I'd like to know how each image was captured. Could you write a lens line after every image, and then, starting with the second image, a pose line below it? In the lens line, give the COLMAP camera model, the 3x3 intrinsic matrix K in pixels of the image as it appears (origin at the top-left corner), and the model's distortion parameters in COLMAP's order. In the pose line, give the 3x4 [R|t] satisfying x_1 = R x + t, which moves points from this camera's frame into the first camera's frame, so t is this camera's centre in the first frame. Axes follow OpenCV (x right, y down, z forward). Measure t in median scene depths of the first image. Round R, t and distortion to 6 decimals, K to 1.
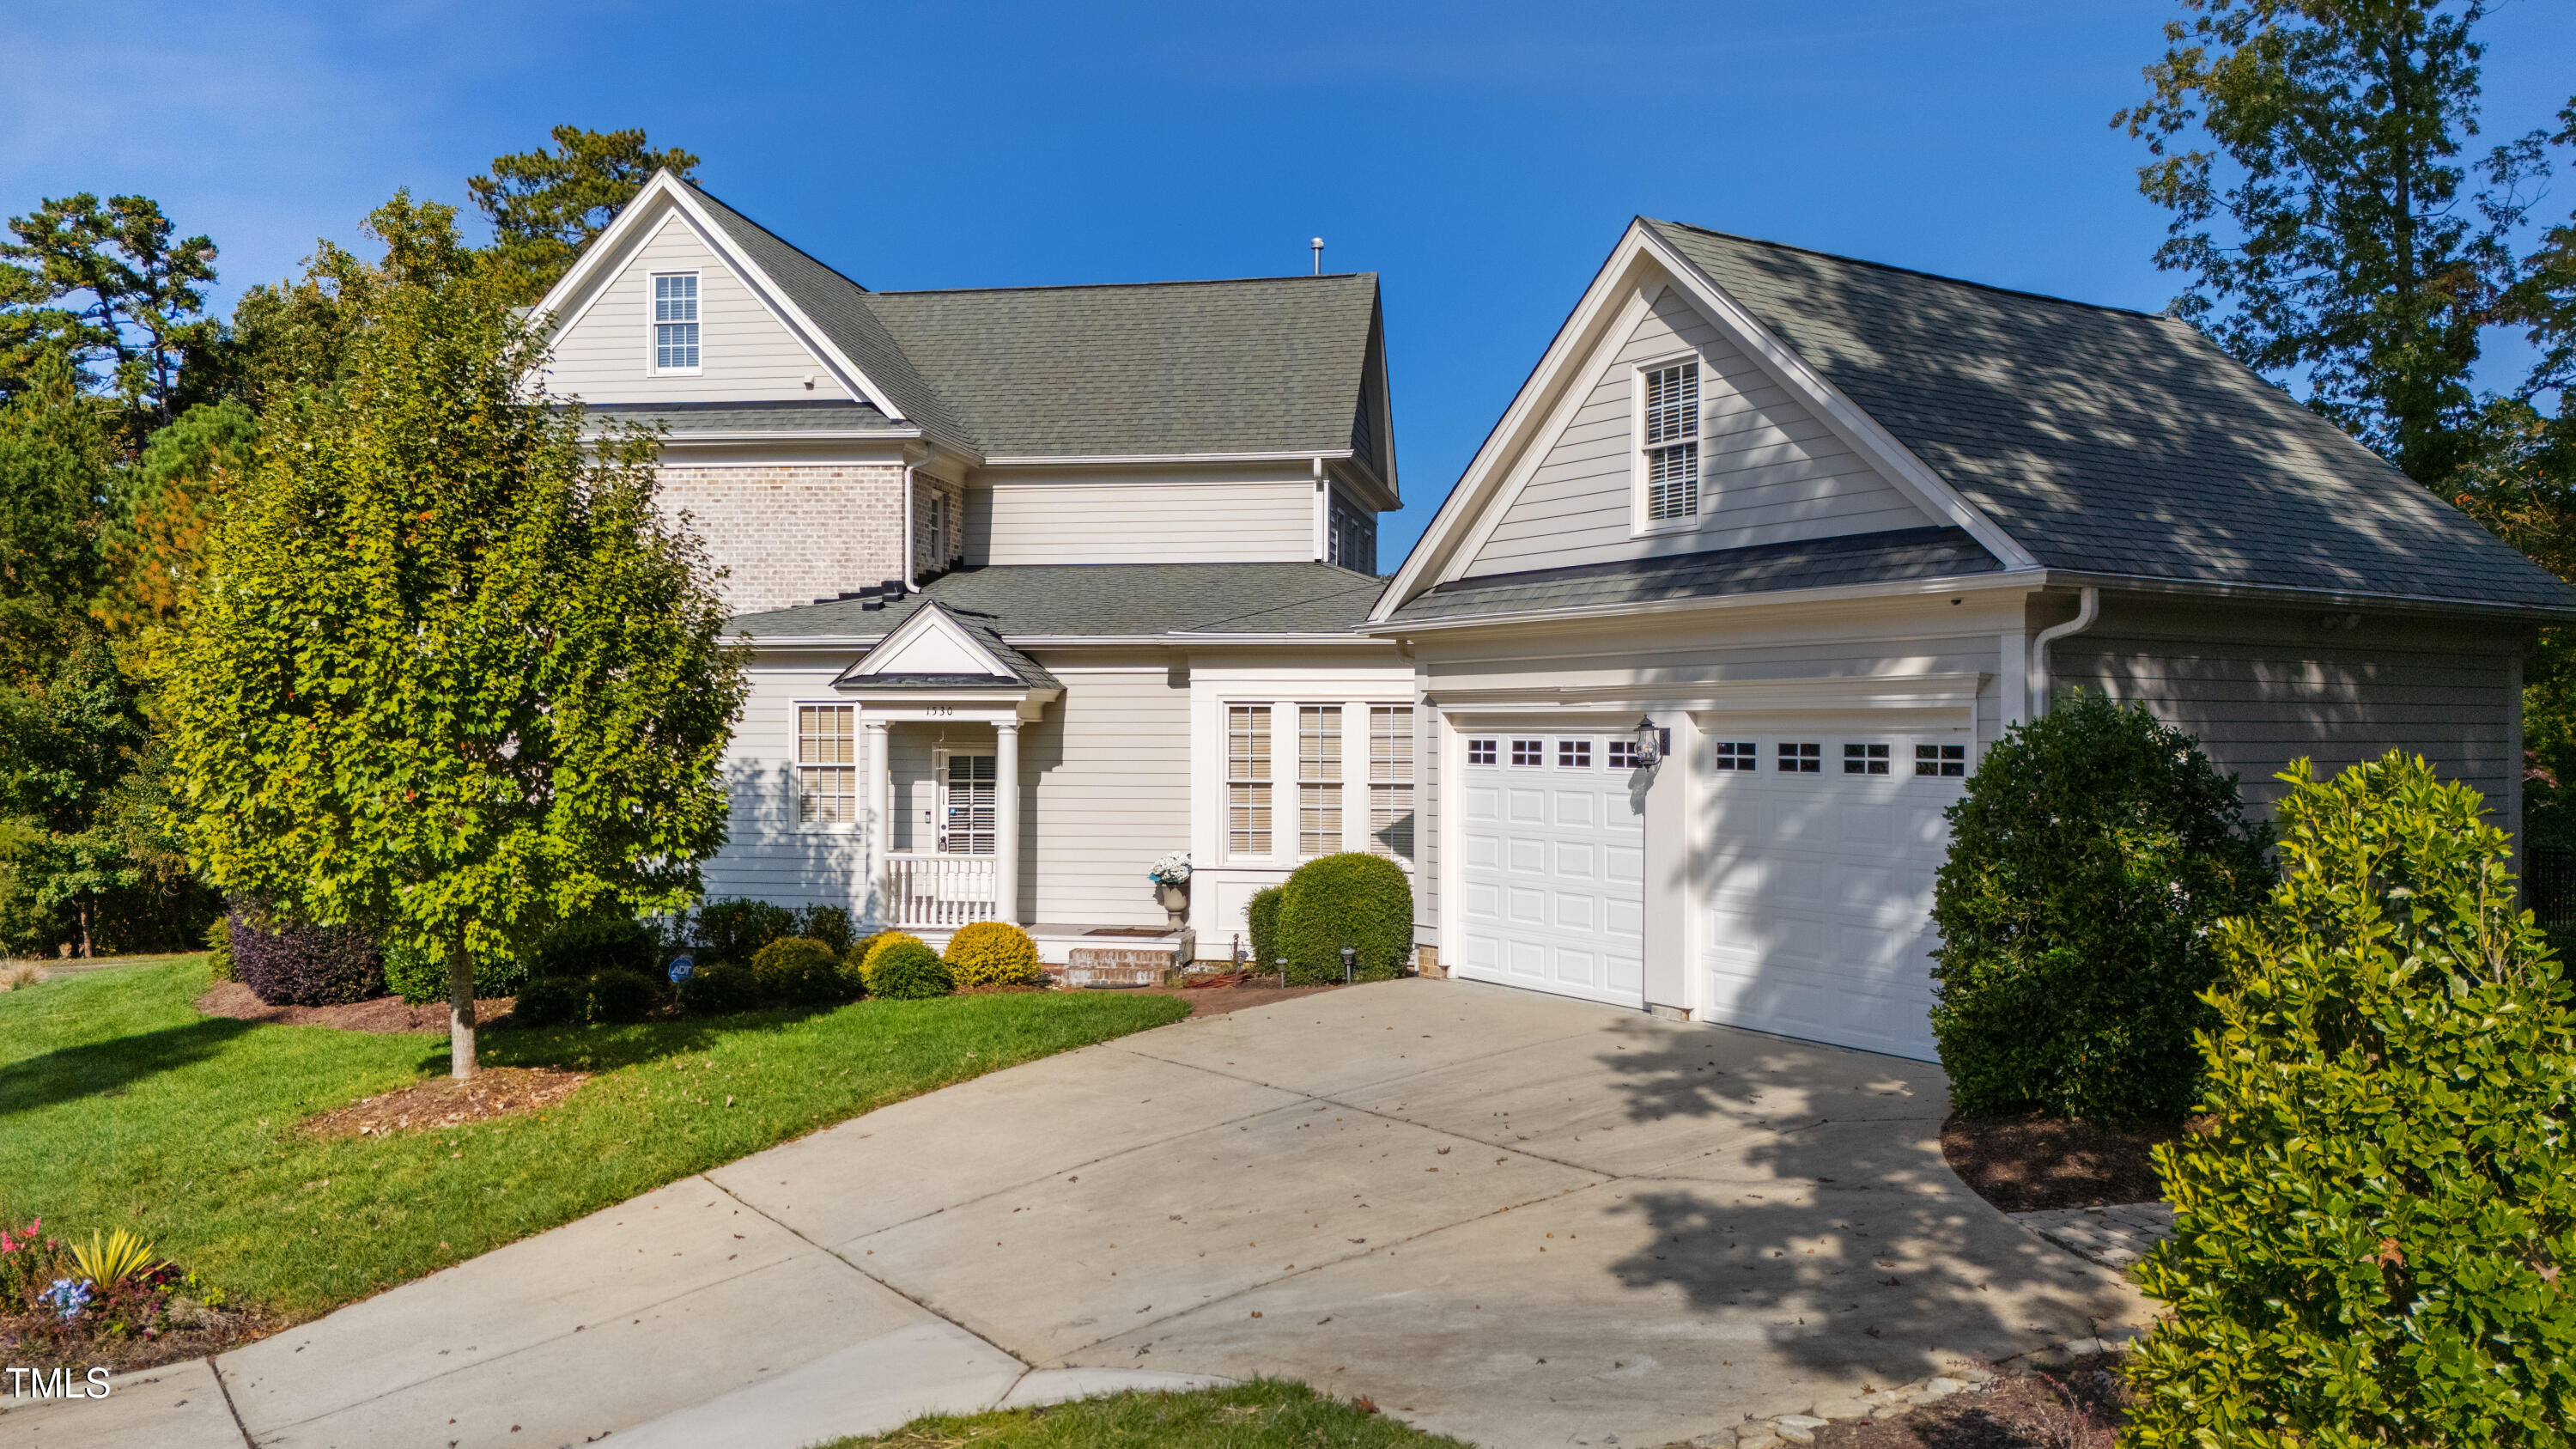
lens RADIAL K [[1920.7, 0, 1296.7], [0, 1920.7, 716.4], [0, 0, 1]] dist [0.140088, -0.216703]
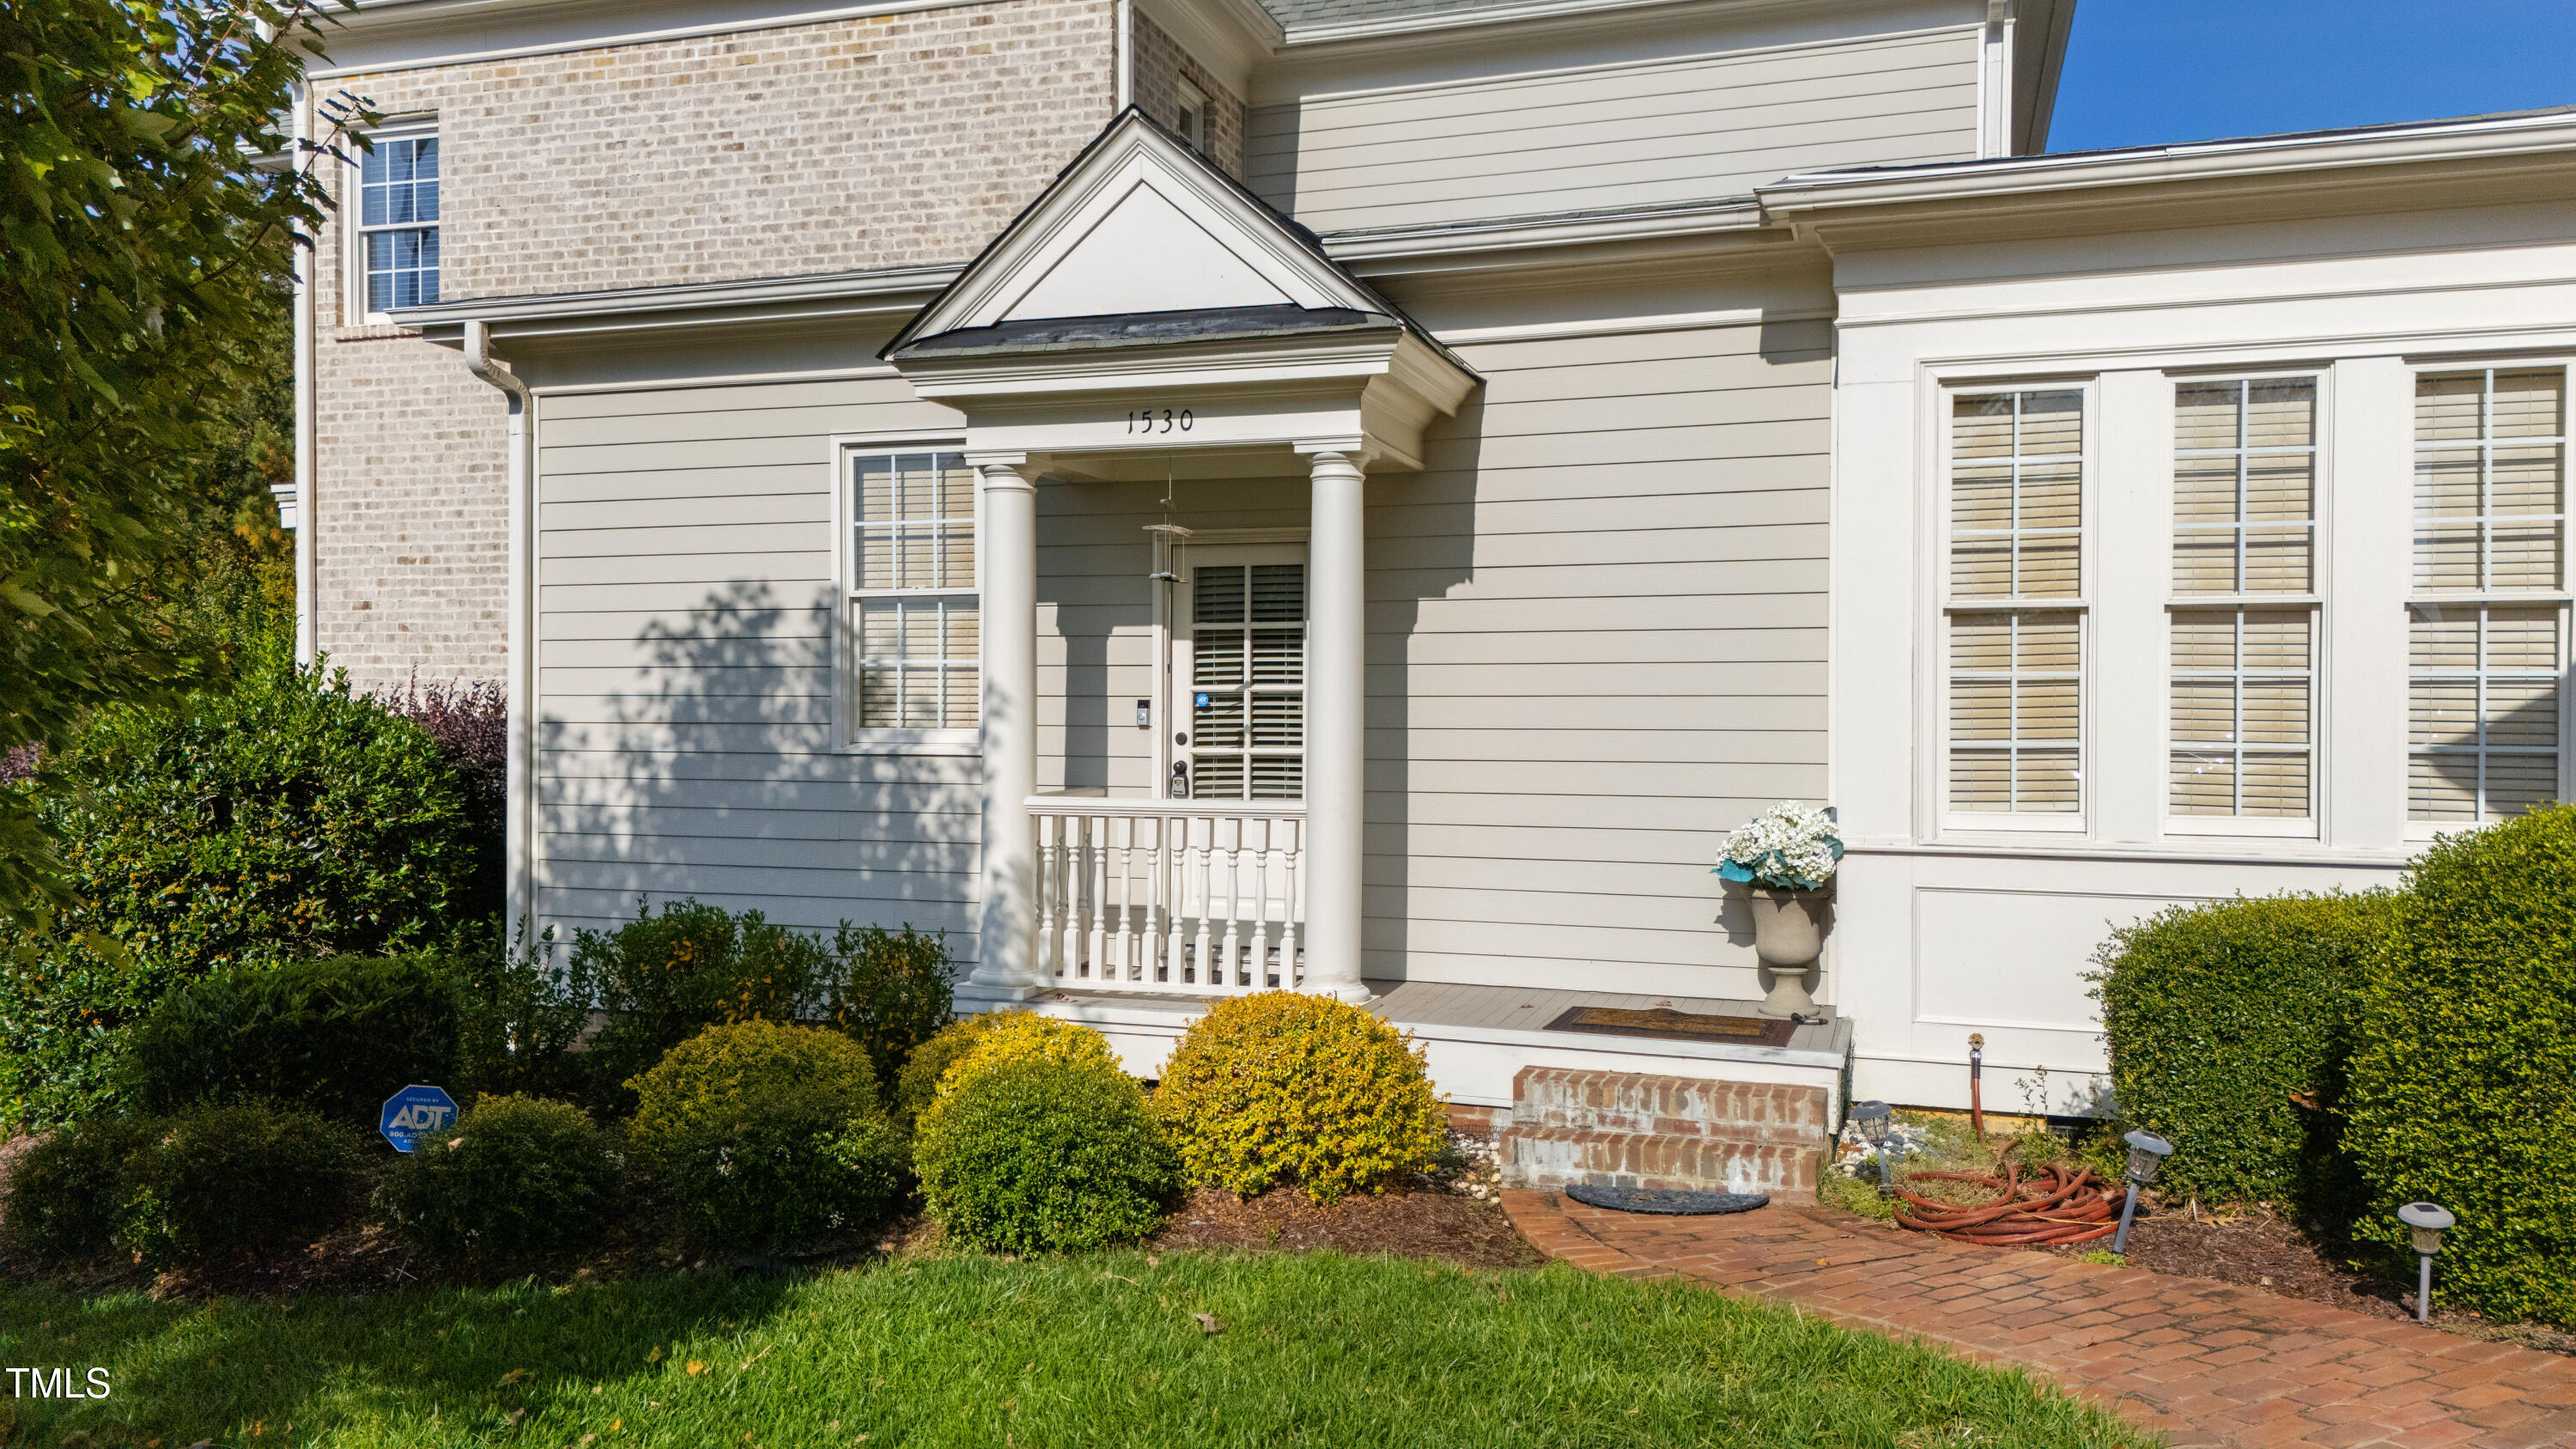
lens RADIAL K [[1920.7, 0, 1296.7], [0, 1920.7, 716.4], [0, 0, 1]] dist [0.140088, -0.216703]
pose [[0.987692, 0.001235, -0.156404, -0.096722], [-0.000102, 0.999974, 0.007251, 0.050607], [0.156409, -0.007146, 0.987667, 0.612678]]
